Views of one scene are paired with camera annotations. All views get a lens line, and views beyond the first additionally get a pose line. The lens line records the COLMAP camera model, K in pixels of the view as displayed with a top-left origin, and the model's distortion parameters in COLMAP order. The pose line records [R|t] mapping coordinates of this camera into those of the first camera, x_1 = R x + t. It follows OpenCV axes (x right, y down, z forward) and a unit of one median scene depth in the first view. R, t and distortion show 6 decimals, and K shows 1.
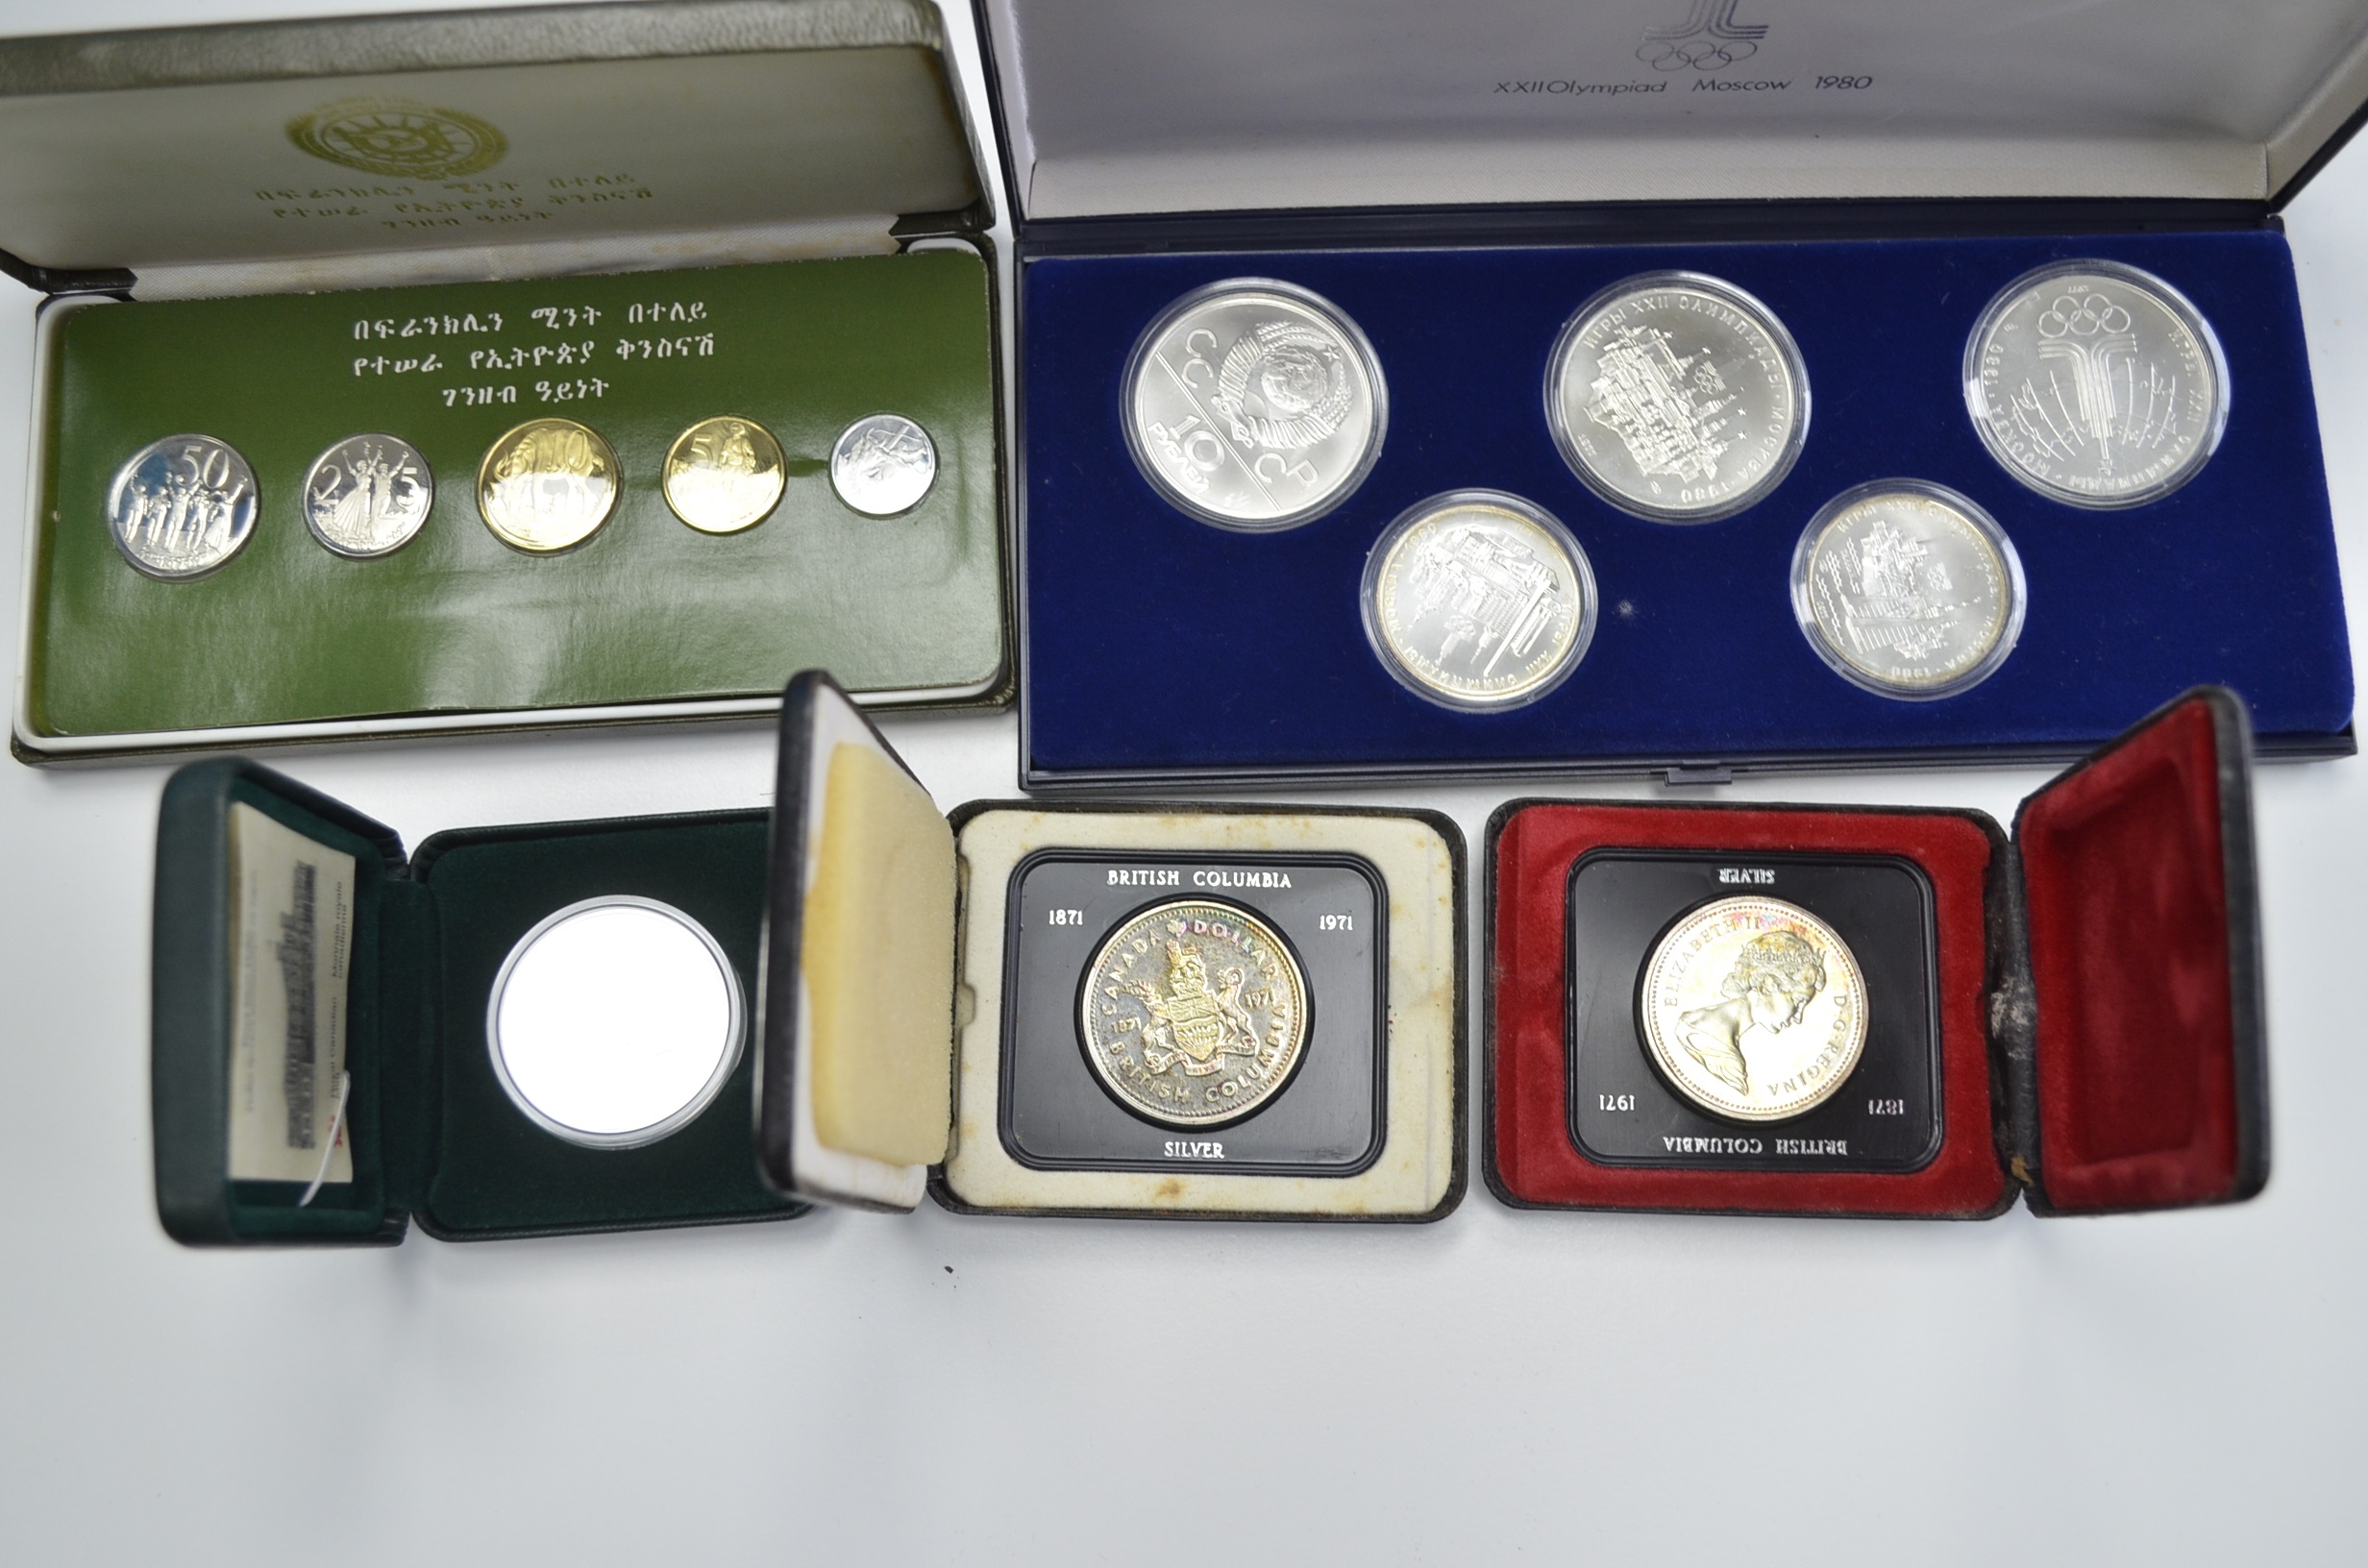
lens RADIAL K [[2316.4, 0, 1184.0], [0, 2316.4, 784.0], [0, 0, 1]] dist [-0.054503, -0.025738]
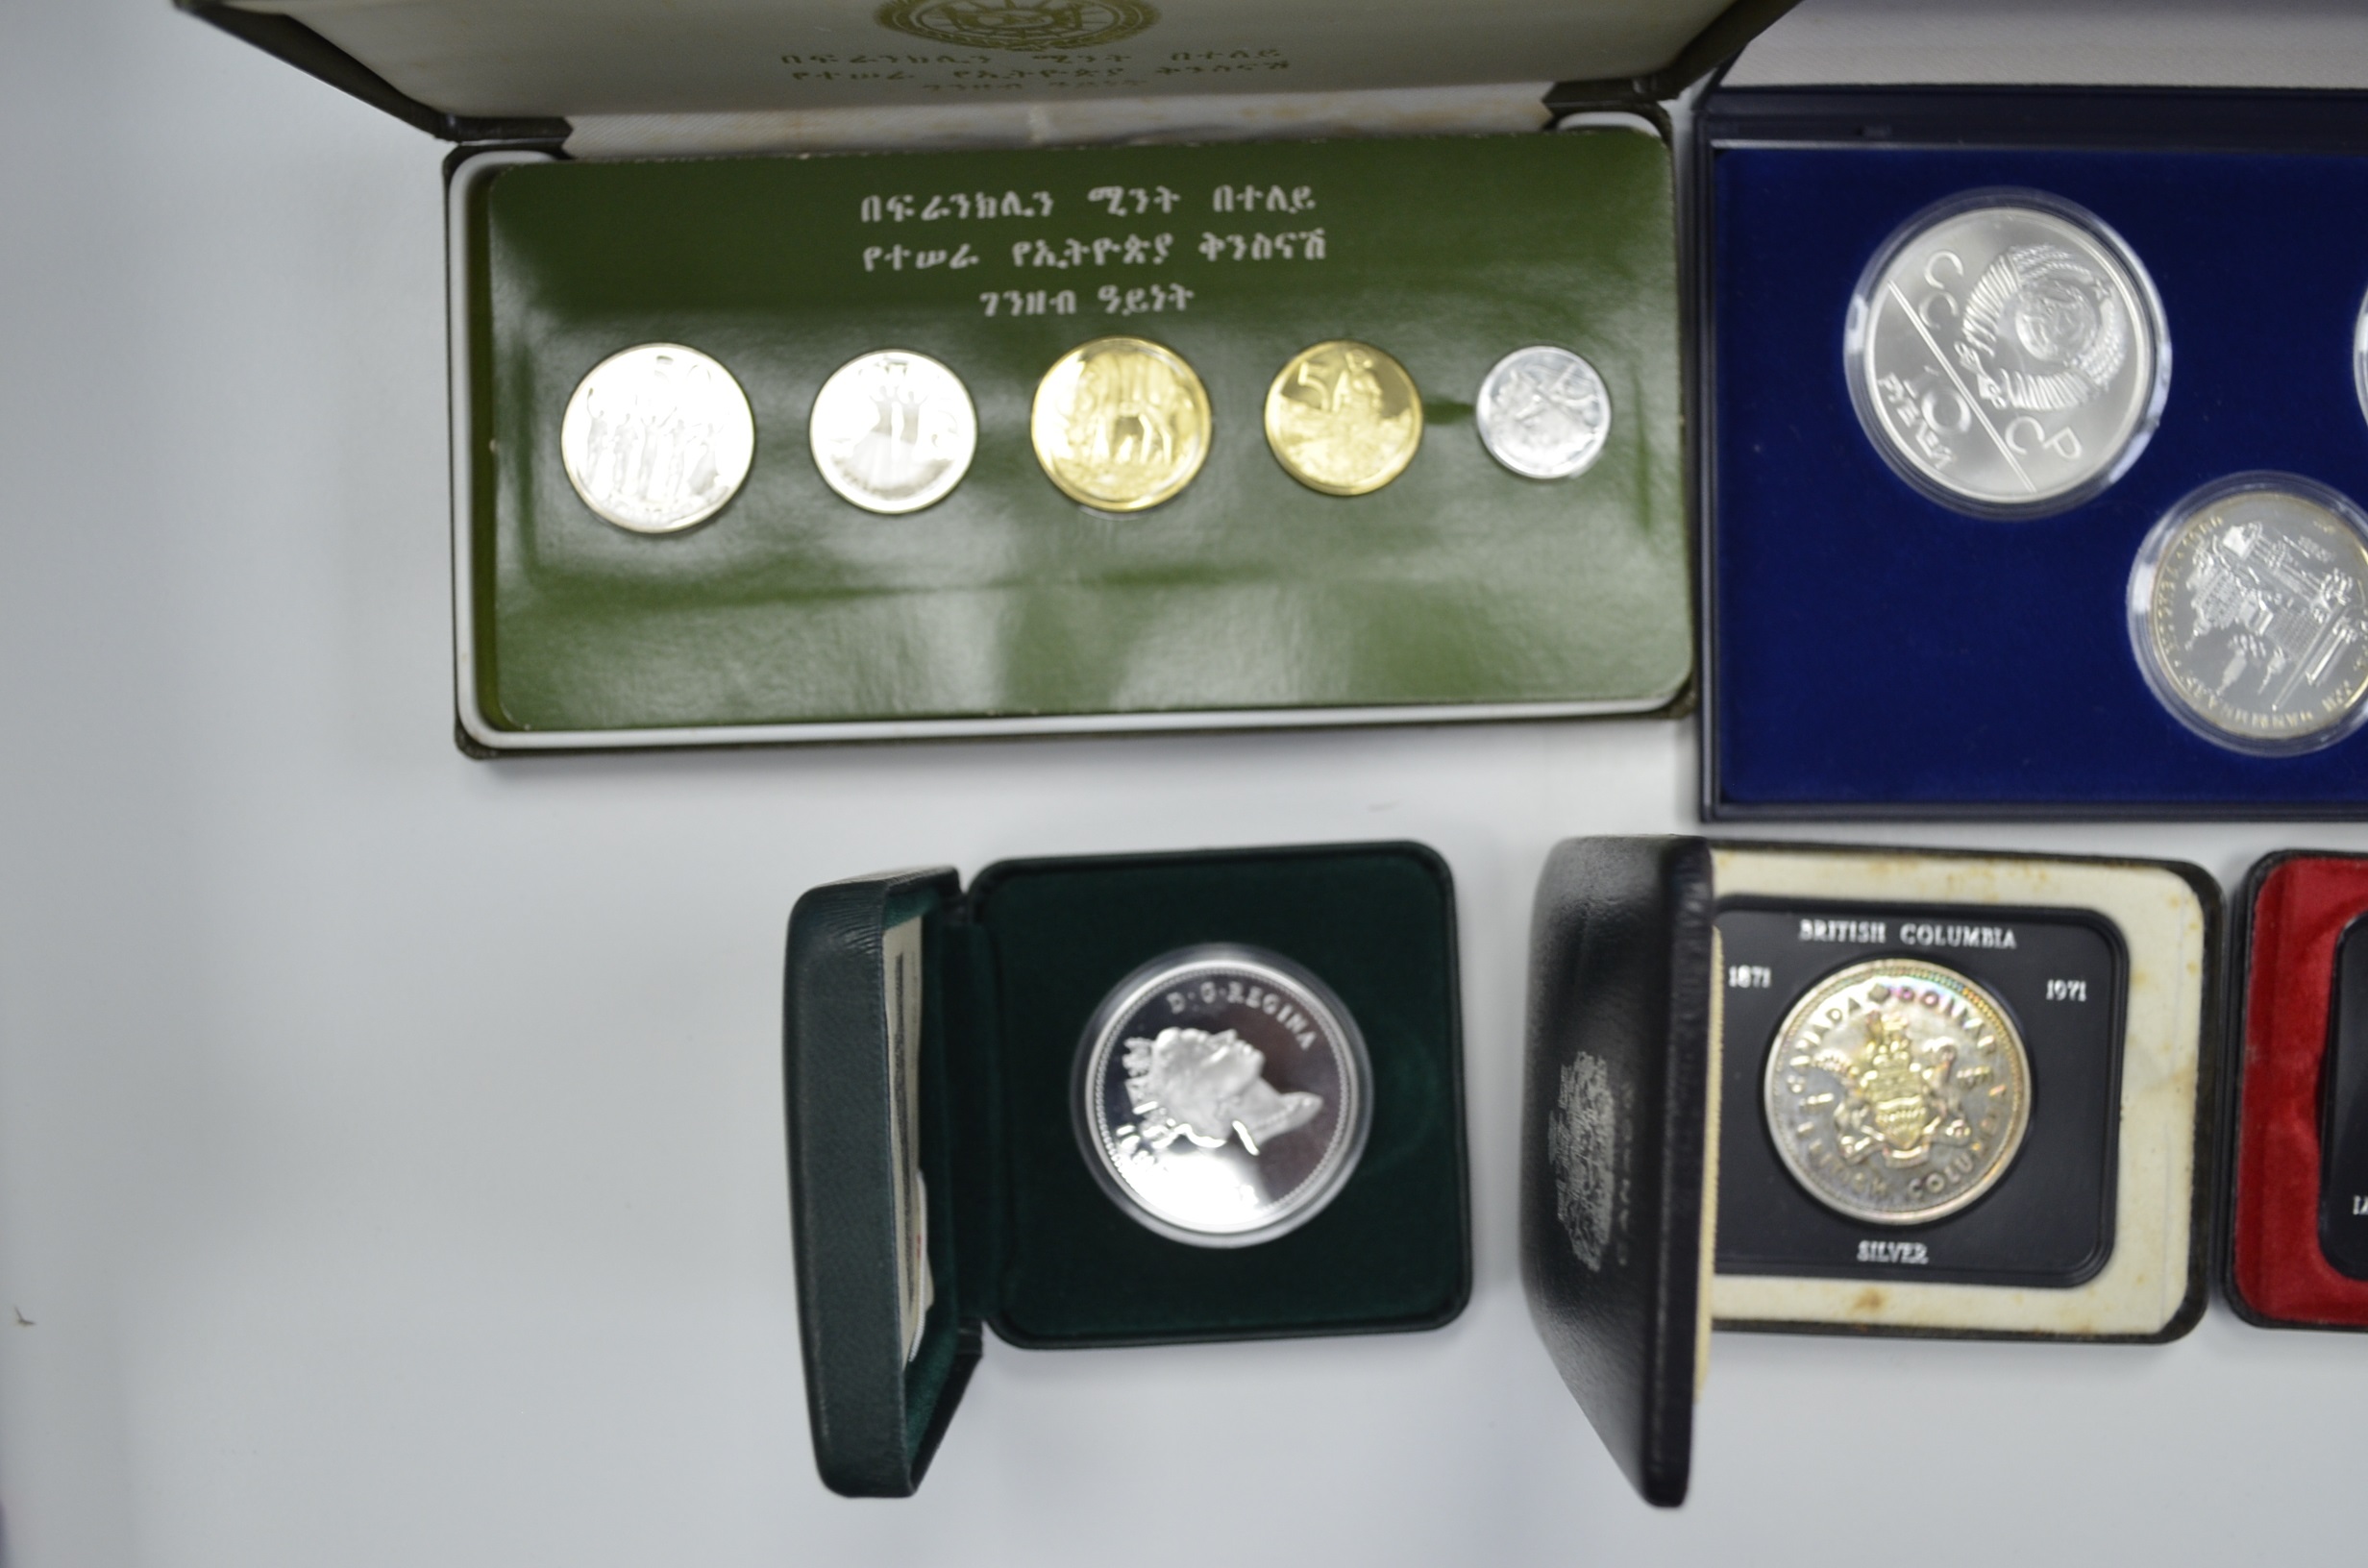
lens RADIAL K [[2316.4, 0, 1184.0], [0, 2316.4, 784.0], [0, 0, 1]] dist [-0.054503, -0.025738]
pose [[0.999638, 0.023687, 0.012753, -0.258903], [-0.025733, 0.980155, 0.196557, -0.164192], [-0.007844, -0.196814, 0.980409, 0.187089]]
